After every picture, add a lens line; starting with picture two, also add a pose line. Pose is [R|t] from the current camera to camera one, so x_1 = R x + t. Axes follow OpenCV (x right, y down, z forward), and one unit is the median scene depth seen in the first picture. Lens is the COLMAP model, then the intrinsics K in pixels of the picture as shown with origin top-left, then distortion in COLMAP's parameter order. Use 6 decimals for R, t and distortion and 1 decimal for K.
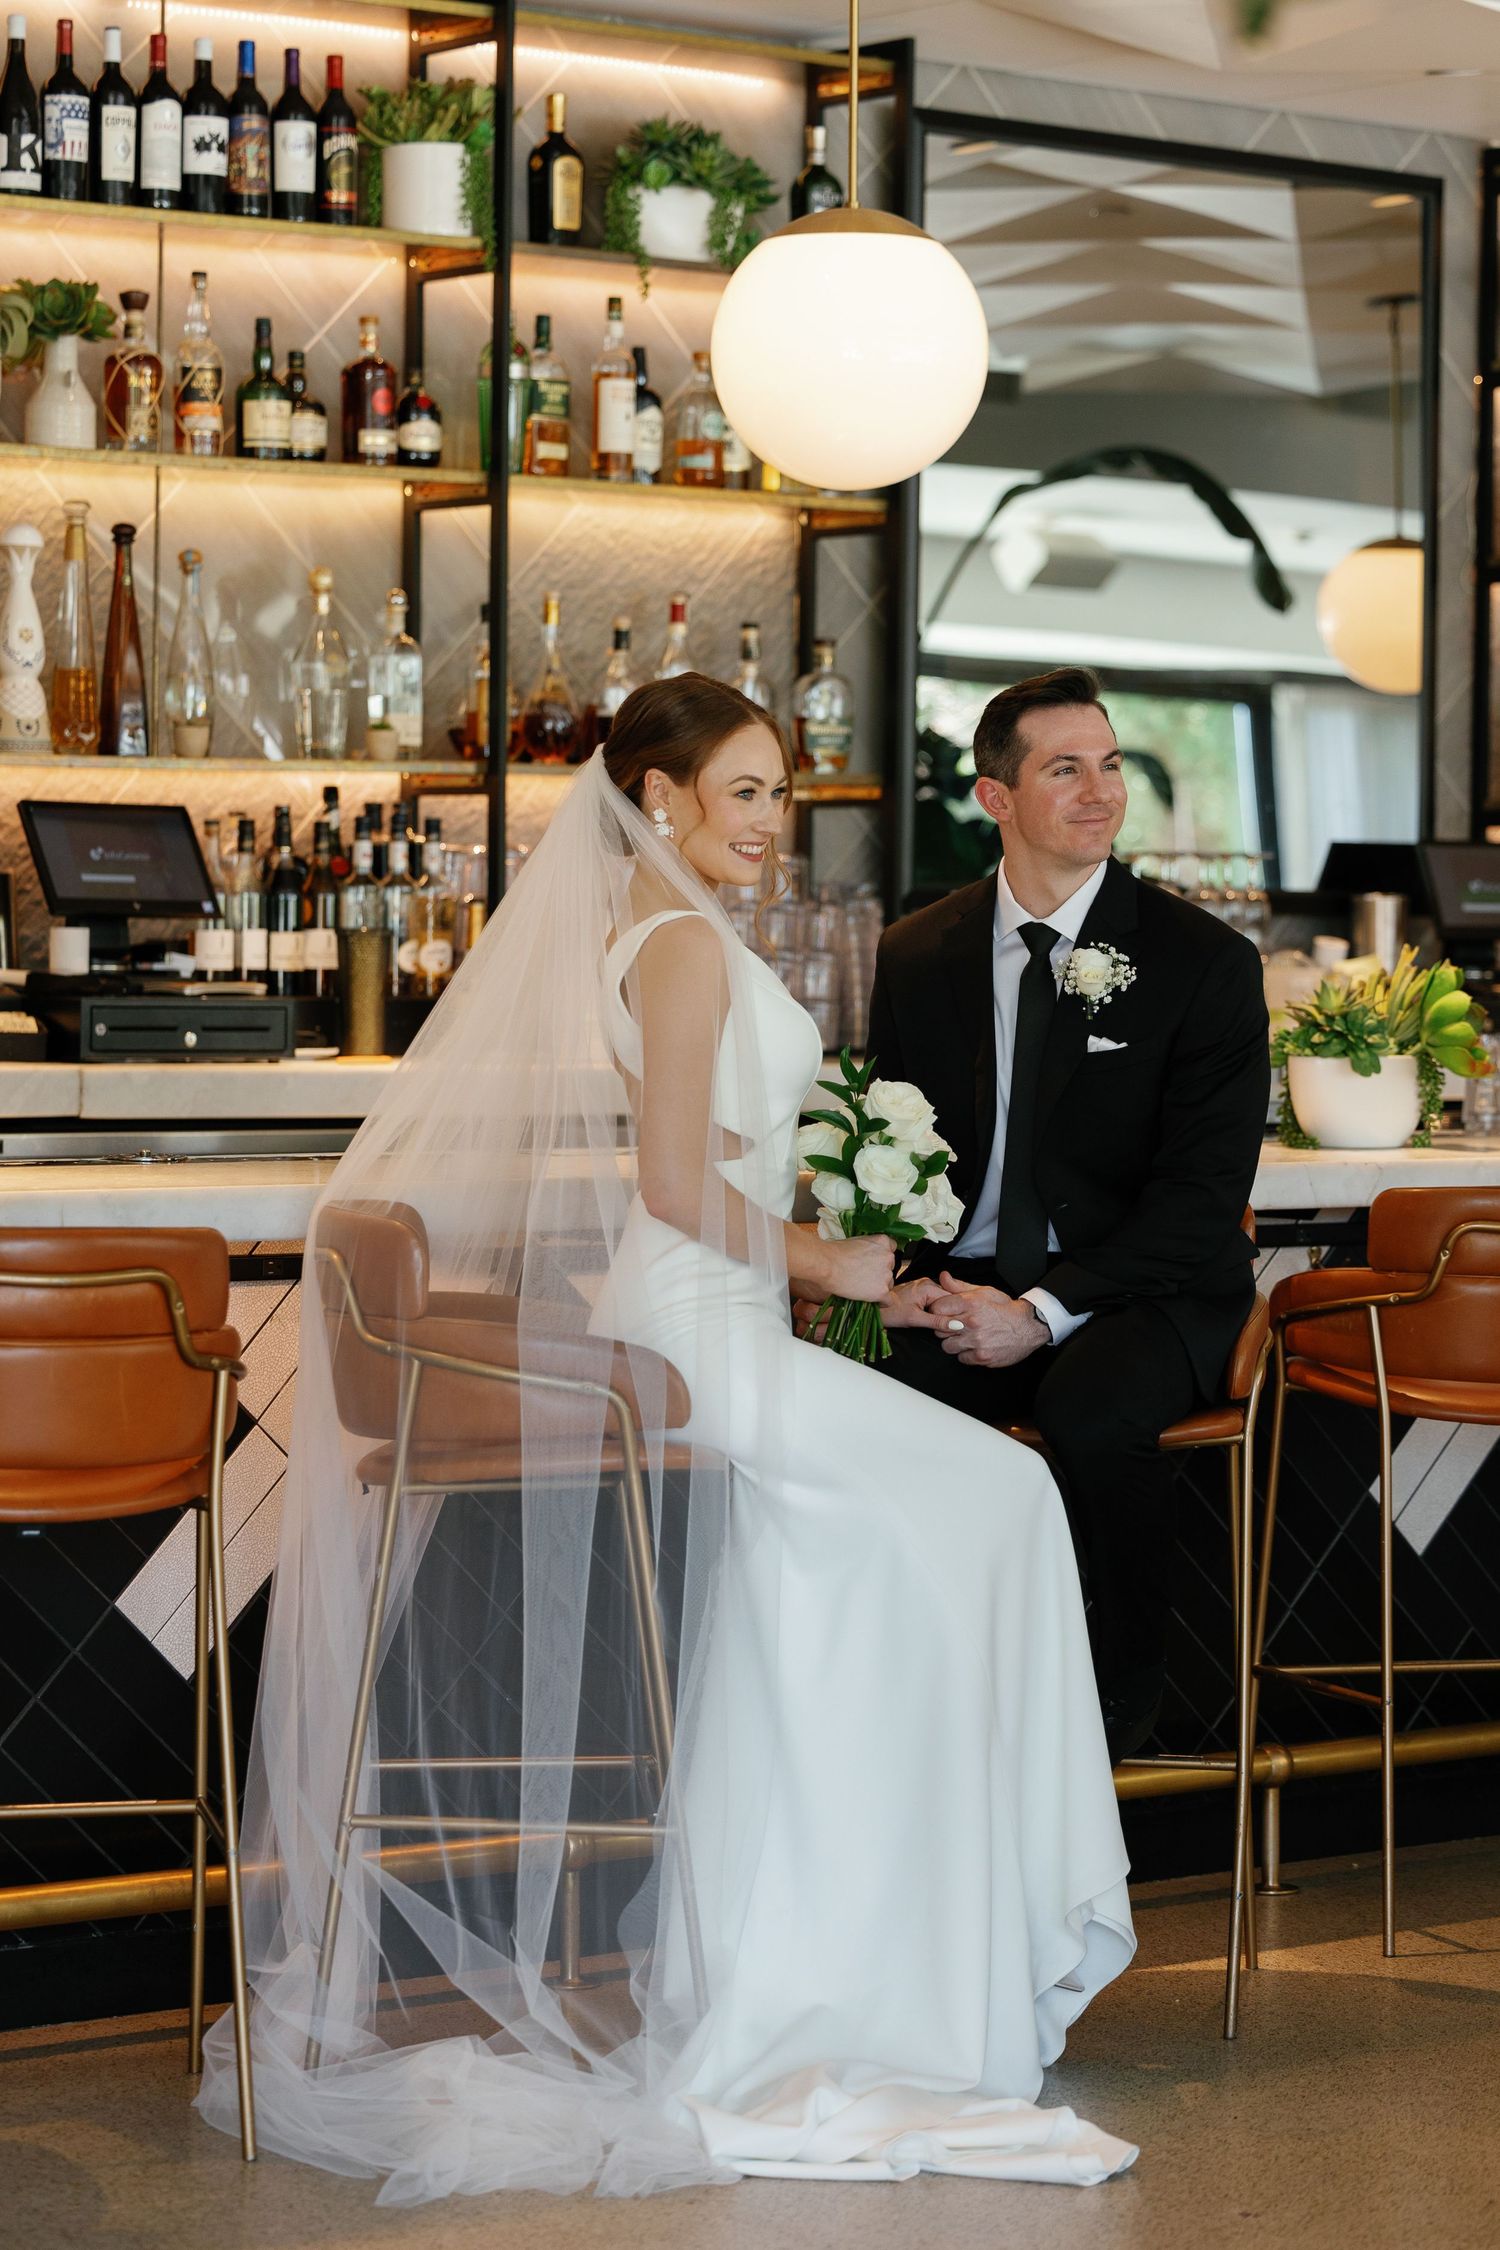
lens RADIAL K [[5354.2, 0, 746.4], [0, 5354.2, 1052.4], [0, 0, 1]] dist [0.043321, 0.007941]
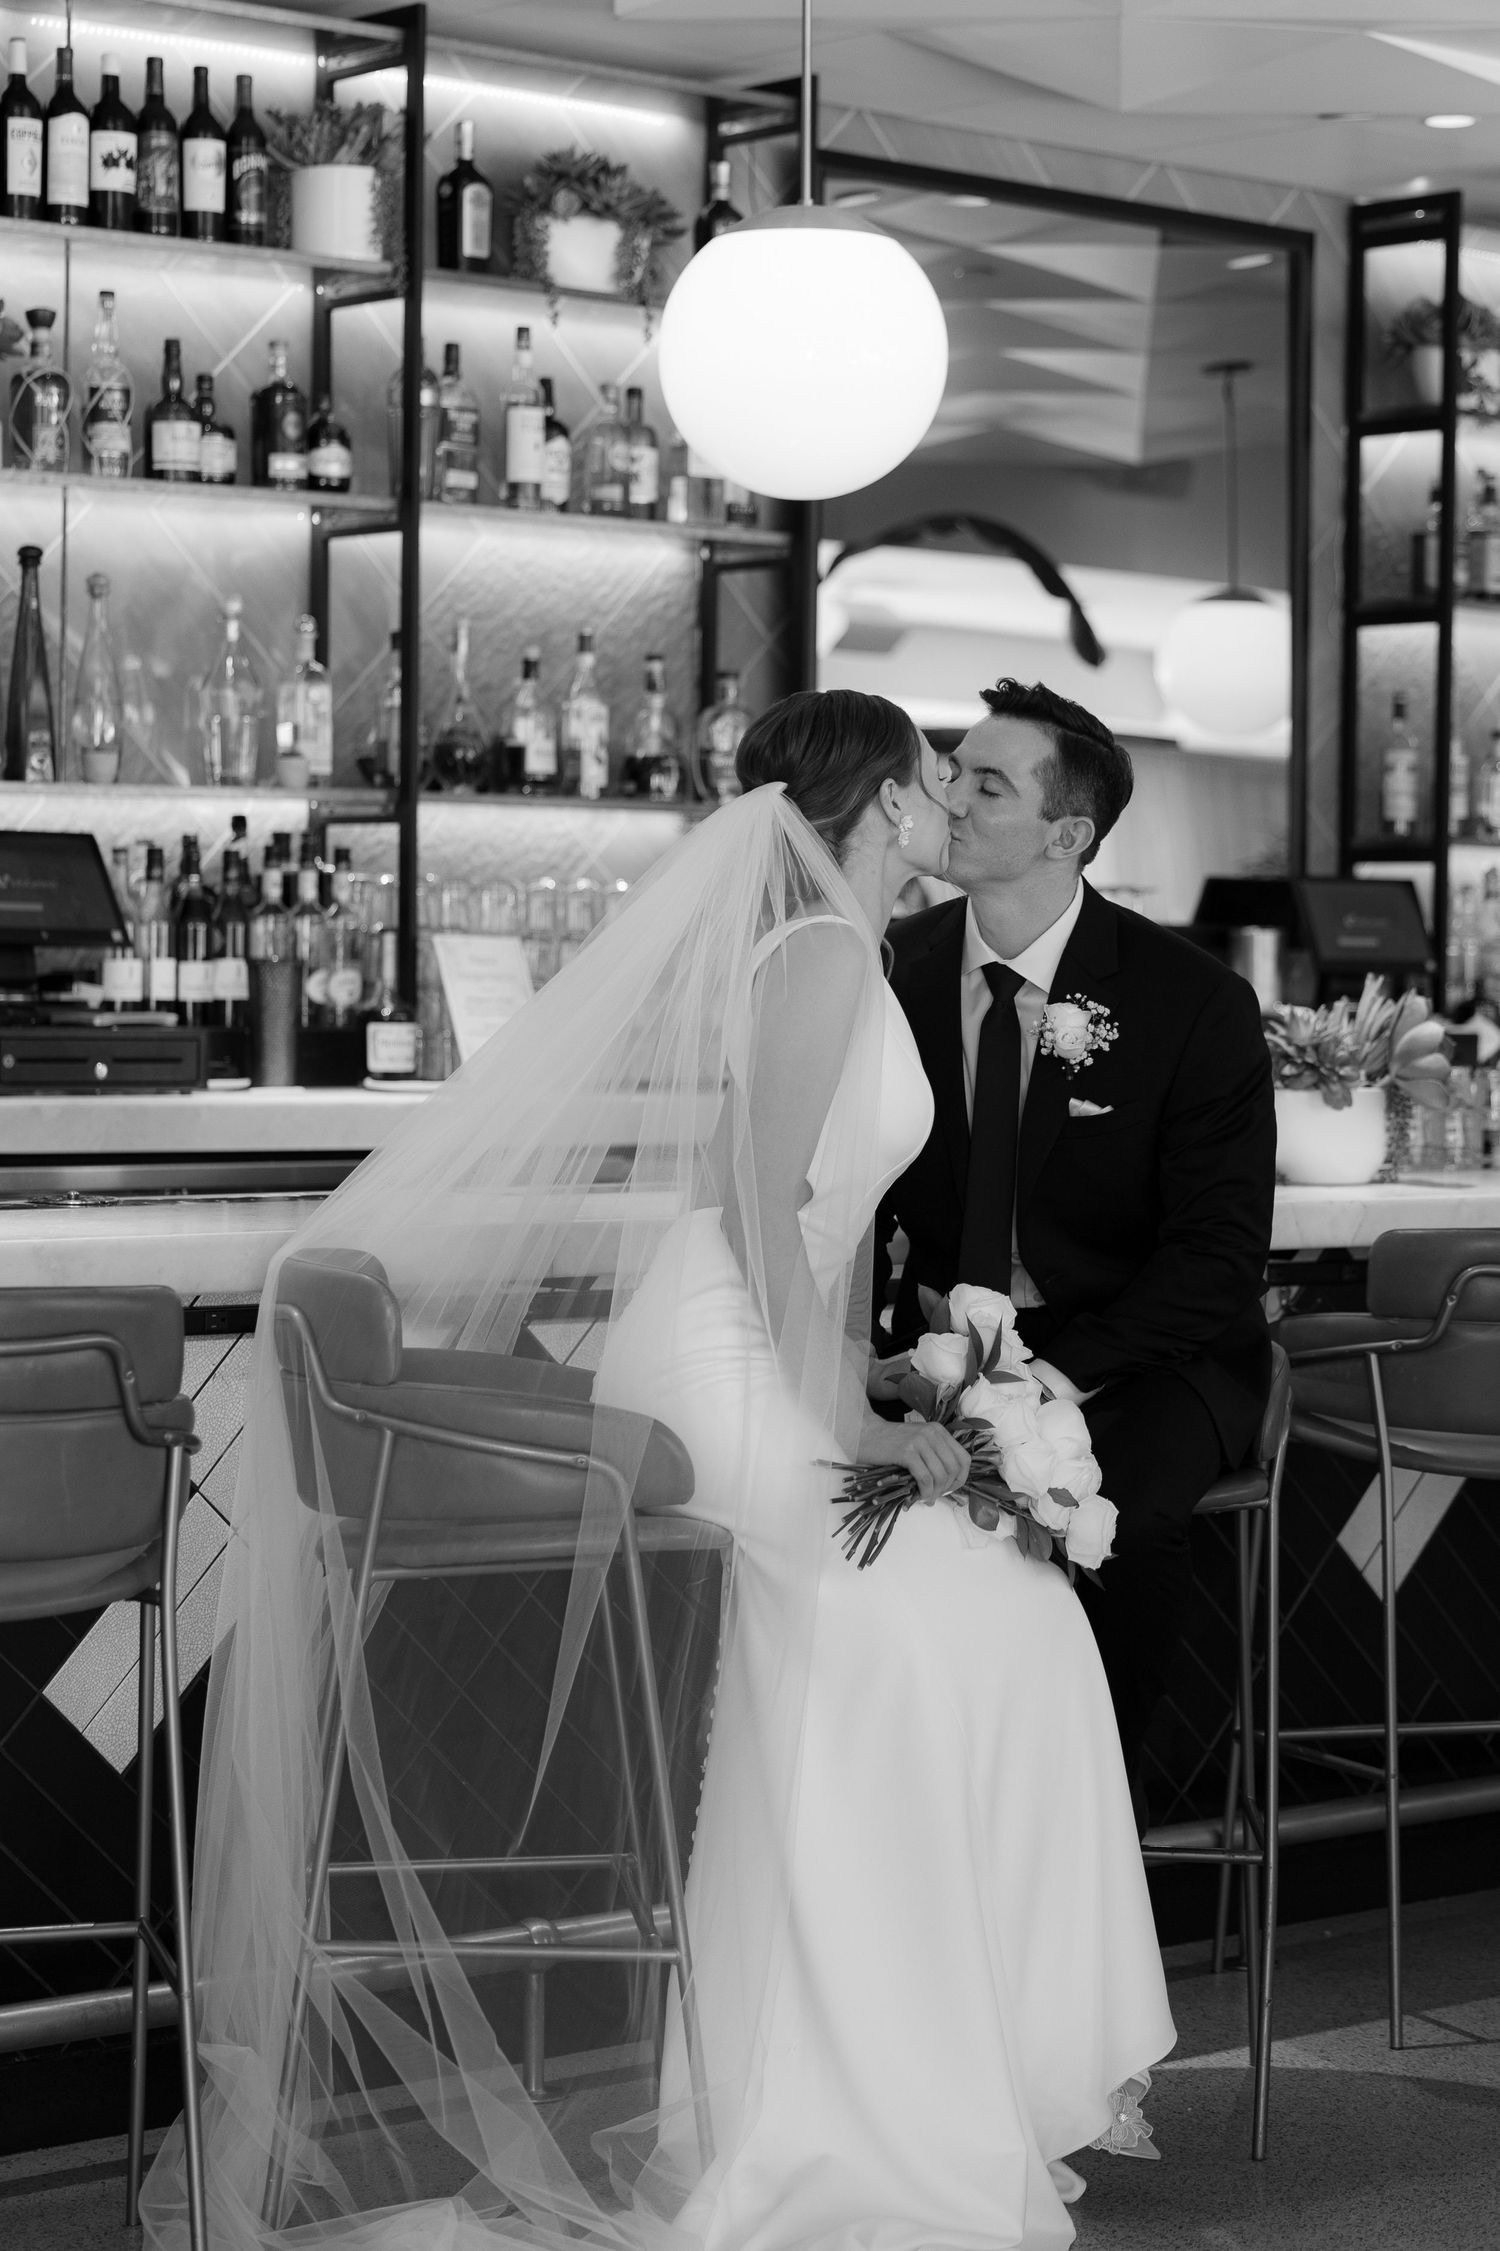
lens RADIAL K [[4668.4, 0, 757.6], [0, 4668.4, 1021.3], [0, 0, 1]] dist [0.040384, 0.671343]
pose [[0.998833, 0.000516, 0.048297, -0.023615], [0.000088, 0.999922, -0.012495, -0.000754], [-0.048300, 0.012485, 0.998755, 0.134162]]
